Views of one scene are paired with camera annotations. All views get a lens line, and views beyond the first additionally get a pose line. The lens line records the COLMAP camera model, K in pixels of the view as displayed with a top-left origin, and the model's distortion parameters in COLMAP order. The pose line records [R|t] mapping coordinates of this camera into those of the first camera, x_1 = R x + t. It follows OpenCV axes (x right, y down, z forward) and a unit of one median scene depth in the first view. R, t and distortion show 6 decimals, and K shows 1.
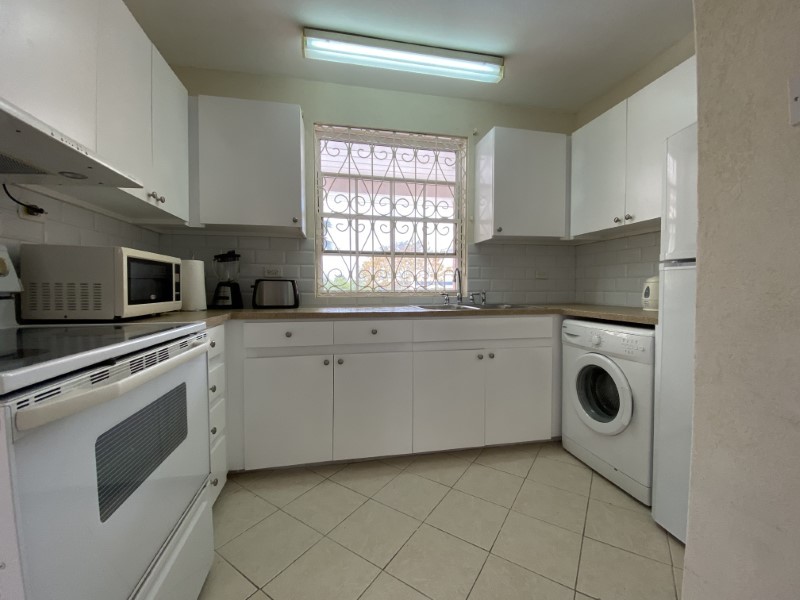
lens RADIAL K [[325.4, 0, 400.0], [0, 325.4, 300.0], [0, 0, 1]] dist [0.001720, -0.012947]
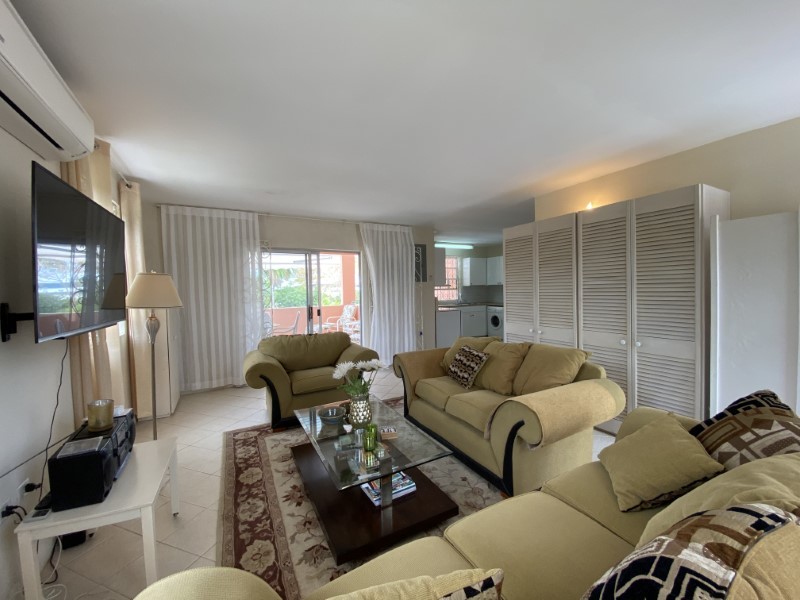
lens RADIAL K [[325.4, 0, 400.0], [0, 325.4, 300.0], [0, 0, 1]] dist [0.001720, -0.012947]
pose [[0.961651, -0.019791, 0.273561, -1.632010], [0.020605, 0.999788, -0.000101, -0.043307], [-0.273501, 0.005734, 0.961855, -2.588101]]
